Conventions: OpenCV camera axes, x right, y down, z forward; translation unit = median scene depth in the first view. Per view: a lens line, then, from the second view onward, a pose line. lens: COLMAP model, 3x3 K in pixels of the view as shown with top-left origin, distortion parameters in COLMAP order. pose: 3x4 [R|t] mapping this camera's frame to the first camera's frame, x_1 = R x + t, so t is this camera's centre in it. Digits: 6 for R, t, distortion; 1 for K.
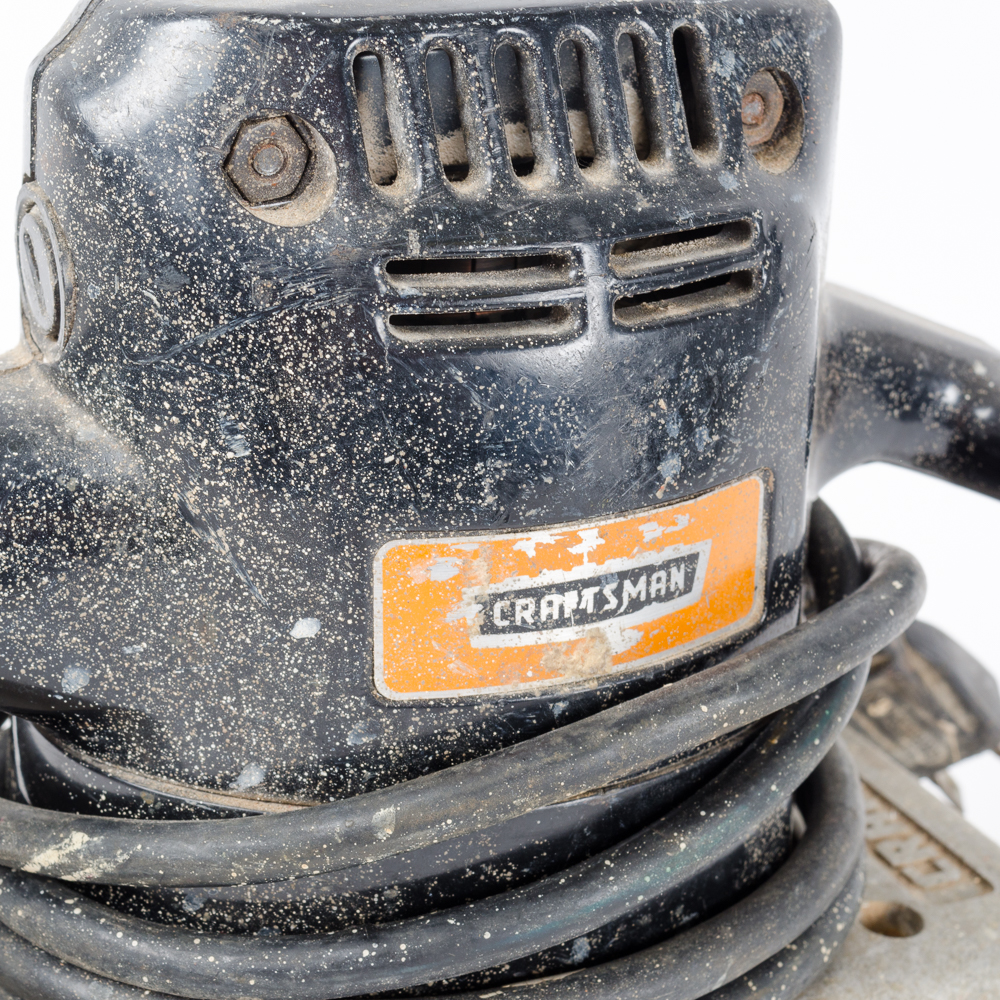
lens RADIAL K [[2173.5, 0, 421.0], [0, 2173.5, 499.1], [0, 0, 1]] dist [-0.012065, -0.005725]
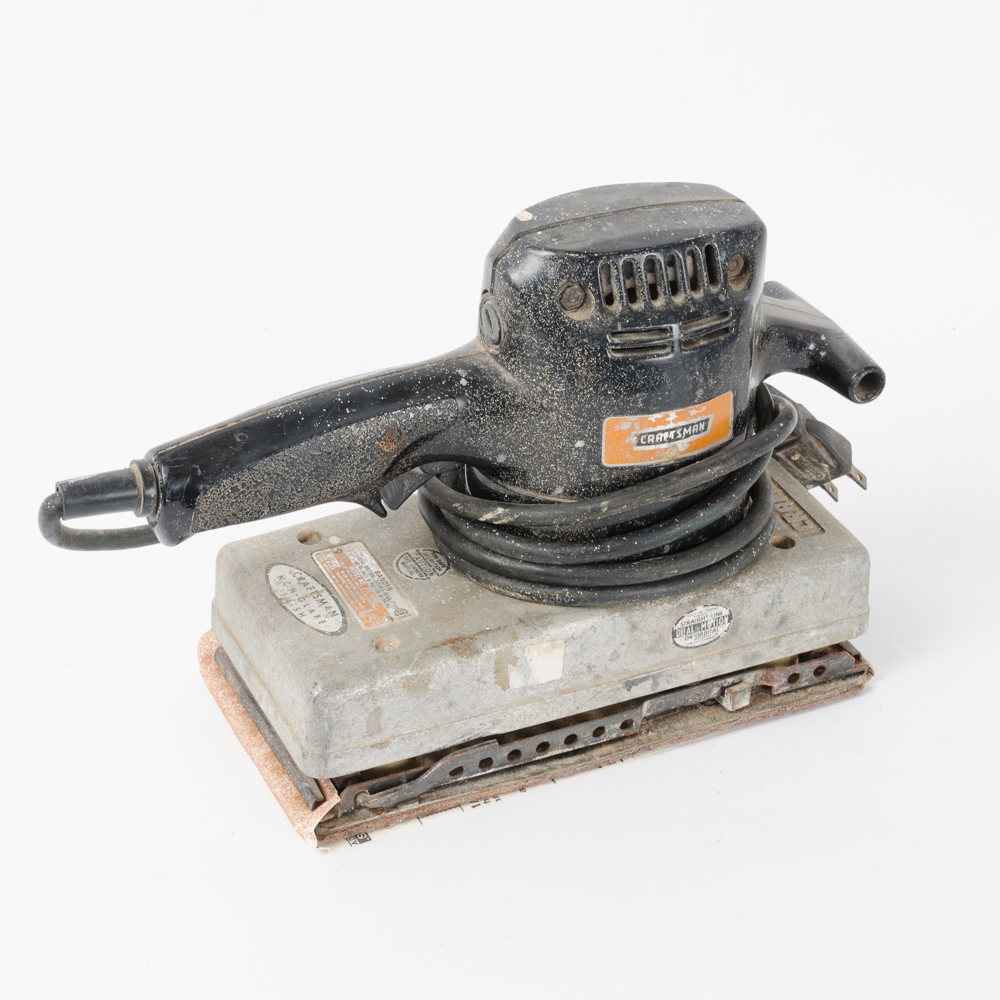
lens RADIAL K [[2477.7, 0, 500.1], [0, 2477.7, 558.1], [0, 0, 1]] dist [-0.004748, 0.357700]
pose [[0.999918, 0.012253, 0.003730, -0.172421], [-0.012725, 0.983501, 0.180457, -0.401977], [-0.001457, -0.180489, 0.983576, -2.415930]]
